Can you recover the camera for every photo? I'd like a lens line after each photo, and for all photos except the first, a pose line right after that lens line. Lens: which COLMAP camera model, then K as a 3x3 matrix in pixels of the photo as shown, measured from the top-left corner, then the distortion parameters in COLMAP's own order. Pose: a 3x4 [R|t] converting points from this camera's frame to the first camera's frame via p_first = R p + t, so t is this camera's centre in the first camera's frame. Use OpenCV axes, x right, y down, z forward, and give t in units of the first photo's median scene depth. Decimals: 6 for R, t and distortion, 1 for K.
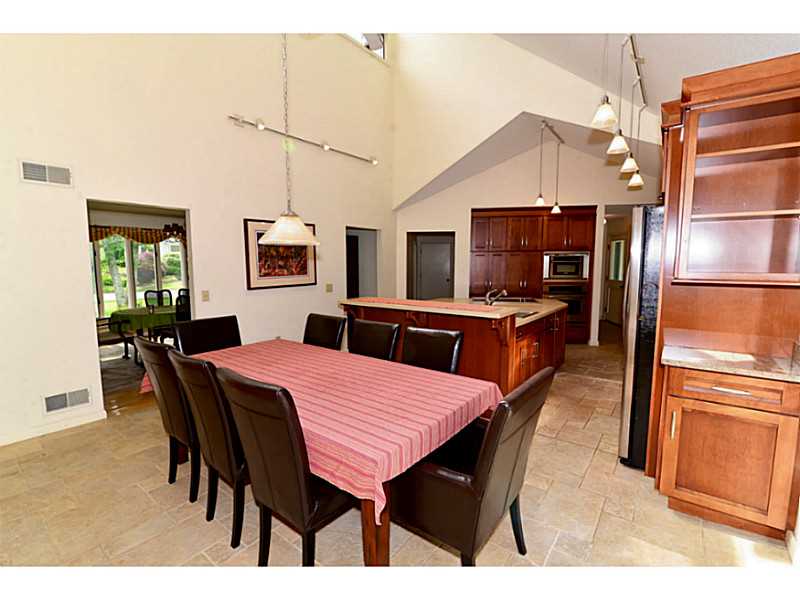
lens RADIAL K [[366.0, 0, 396.9], [0, 366.0, 300.7], [0, 0, 1]] dist [-0.013834, 0.000066]
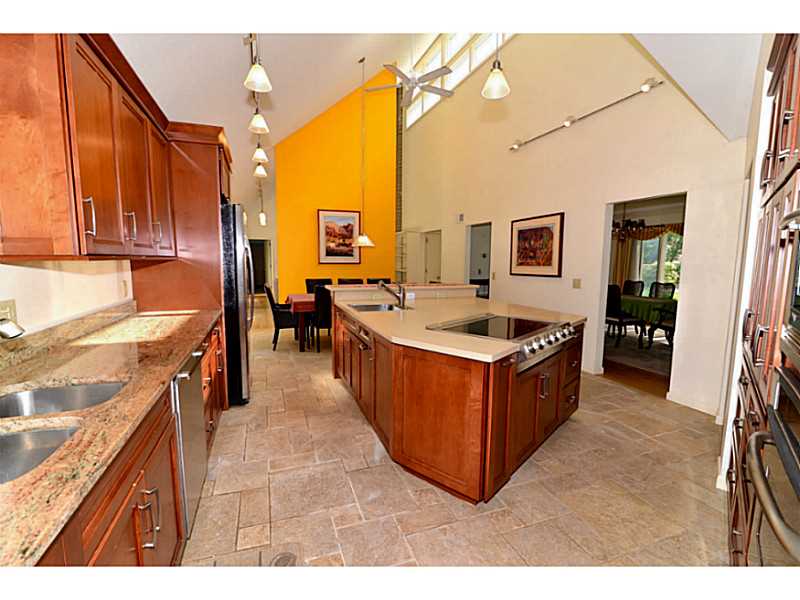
lens RADIAL K [[366.0, 0, 396.9], [0, 366.0, 300.7], [0, 0, 1]] dist [-0.013834, 0.000066]
pose [[-0.538062, 0.091873, -0.837883, 0.853316], [-0.095421, 0.981013, 0.168844, -0.112298], [0.837487, 0.170800, -0.519080, 1.251683]]
